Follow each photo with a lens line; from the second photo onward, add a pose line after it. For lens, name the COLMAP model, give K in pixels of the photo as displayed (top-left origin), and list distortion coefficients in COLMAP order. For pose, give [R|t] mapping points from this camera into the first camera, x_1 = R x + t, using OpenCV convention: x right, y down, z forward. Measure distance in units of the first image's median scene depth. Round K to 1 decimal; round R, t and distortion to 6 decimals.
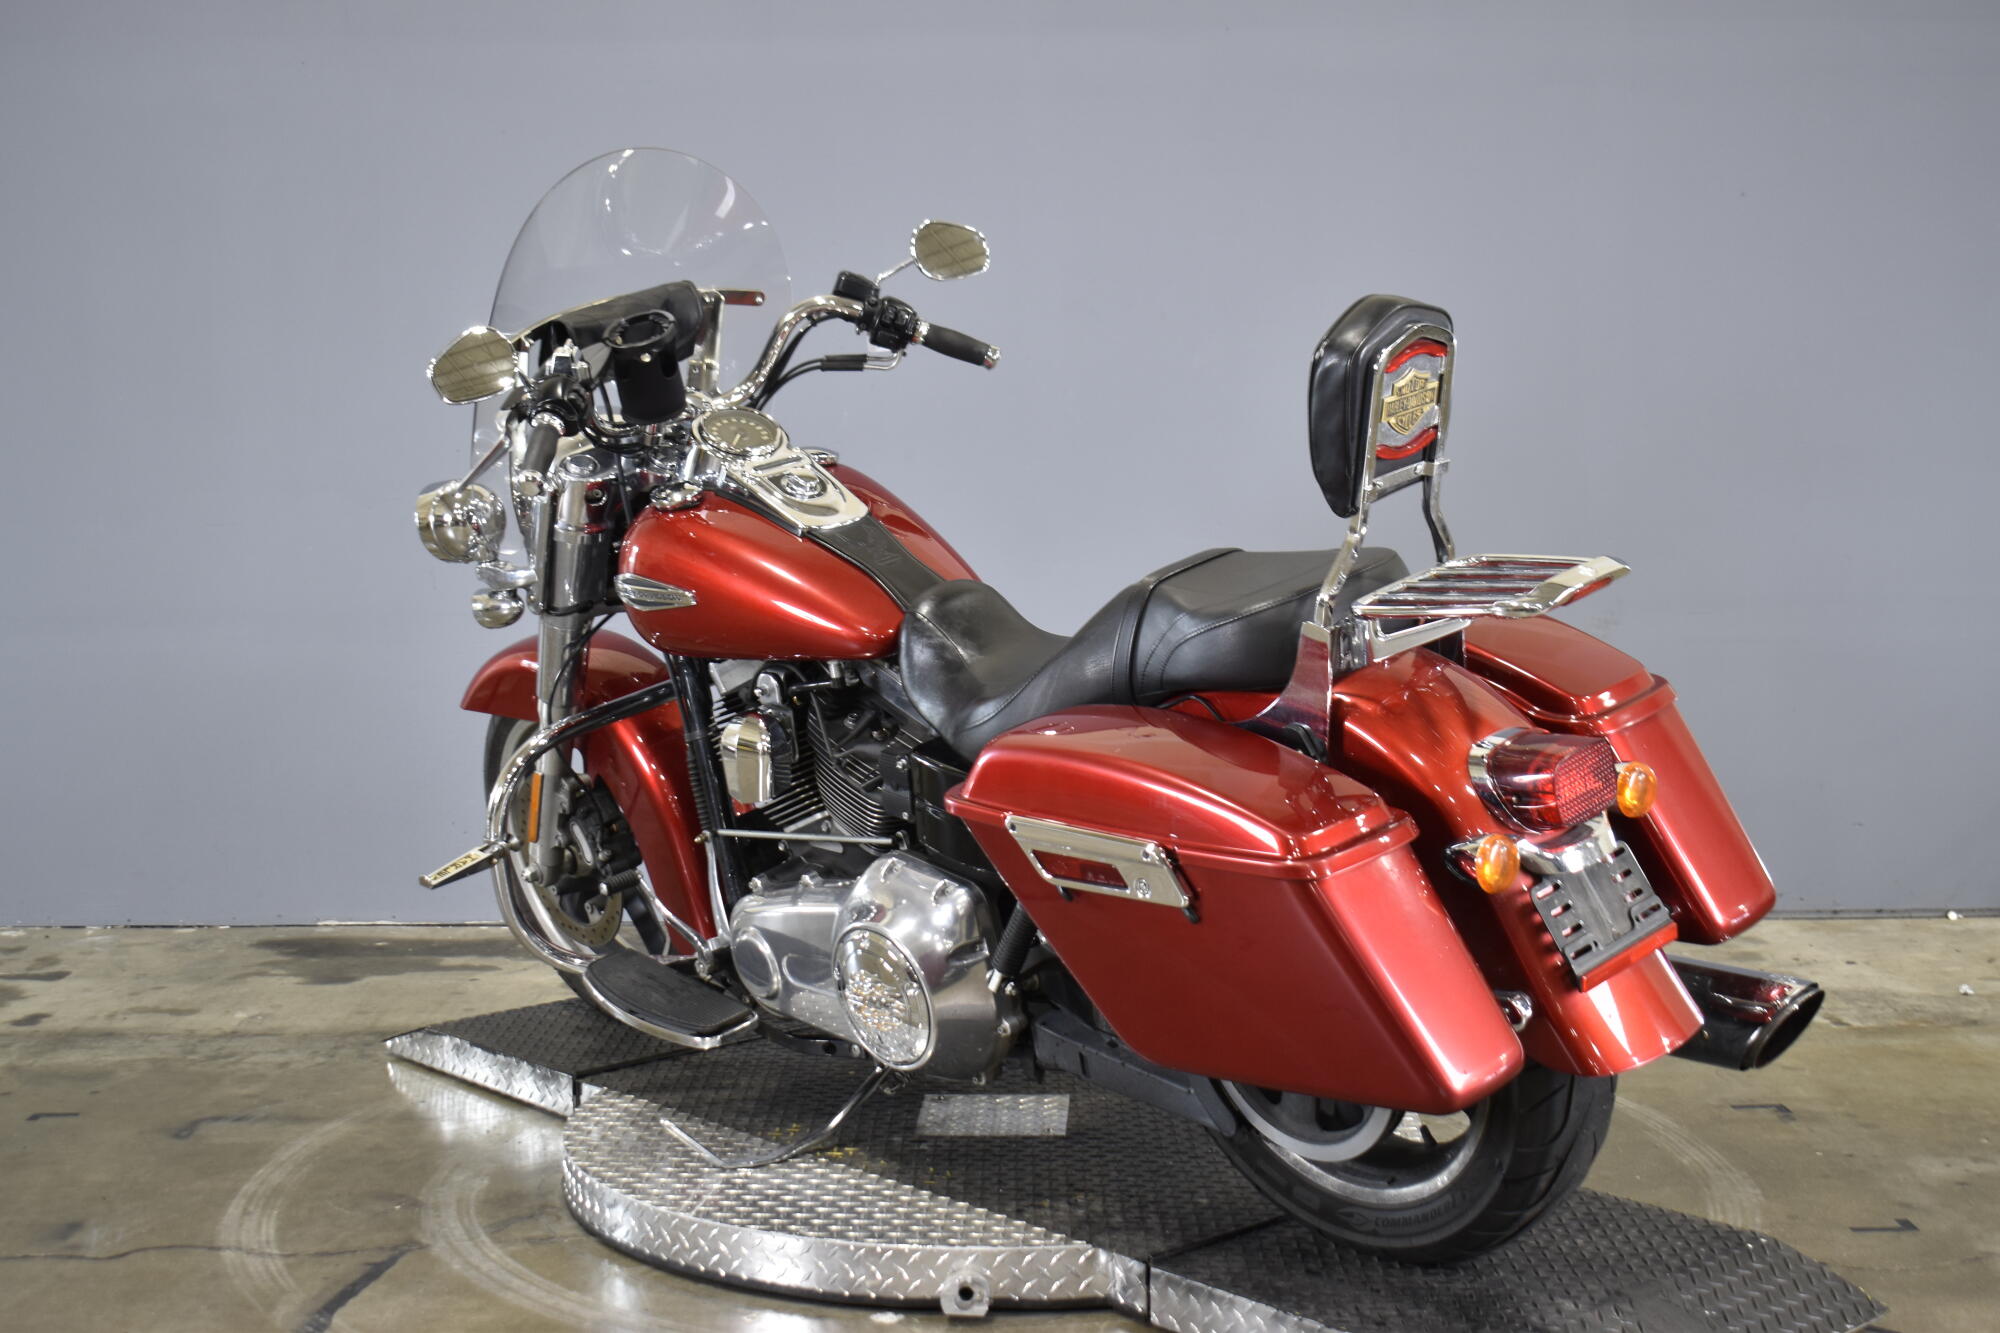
lens RADIAL K [[2584.9, 0, 995.4], [0, 2584.9, 670.4], [0, 0, 1]] dist [0.025516, 0.000000]
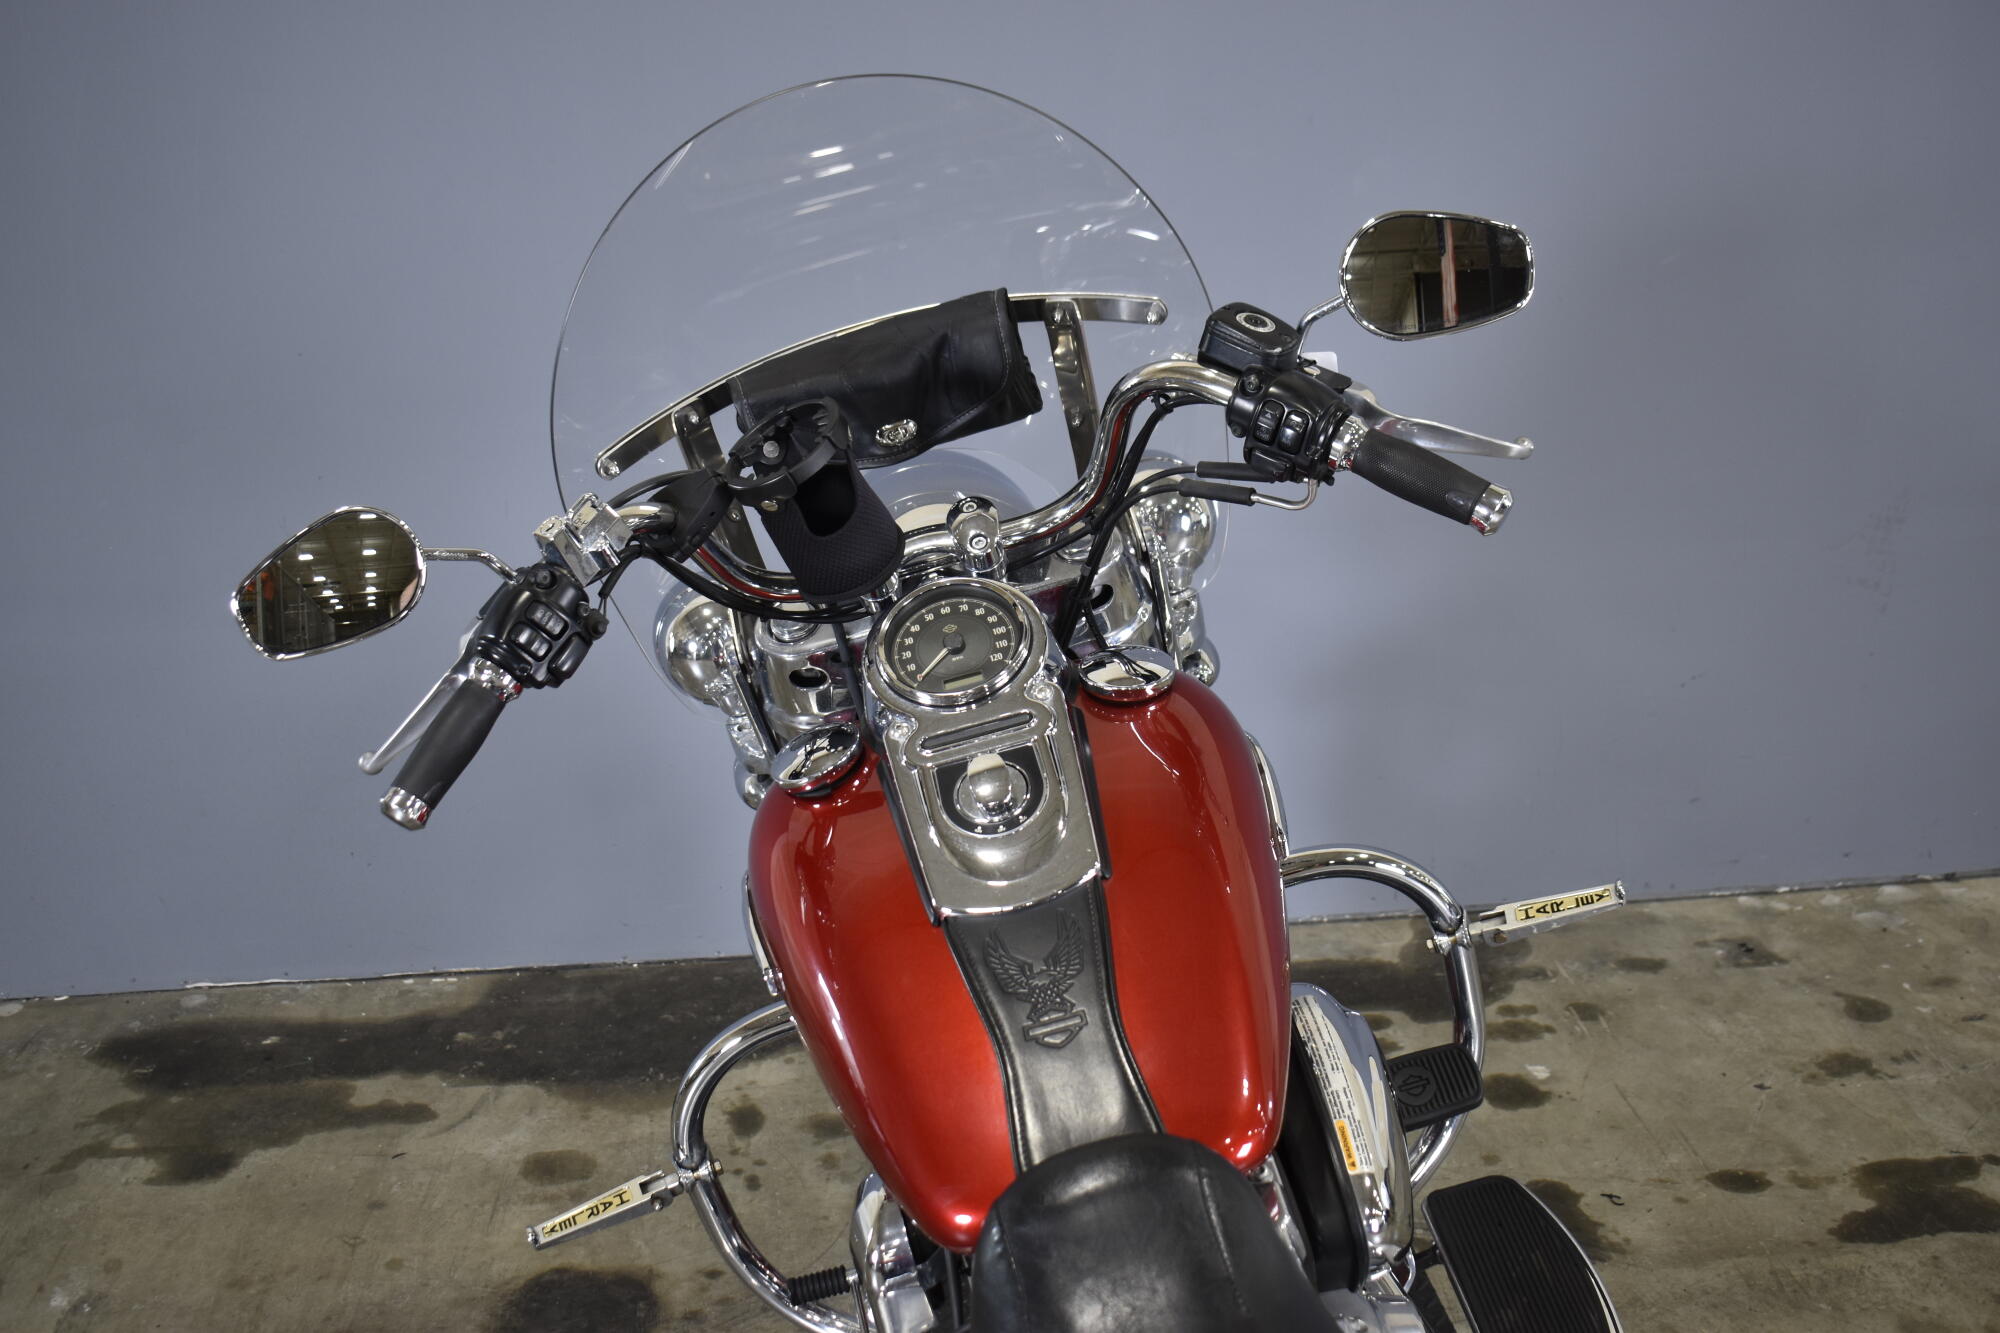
lens RADIAL K [[2015.9, 0, 989.8], [0, 2015.9, 677.3], [0, 0, 1]] dist [-0.022668, 0.000000]
pose [[0.996562, -0.052753, 0.063890, -0.084527], [0.034657, 0.965820, 0.256885, -0.179822], [-0.075257, -0.253787, 0.964328, 0.608325]]
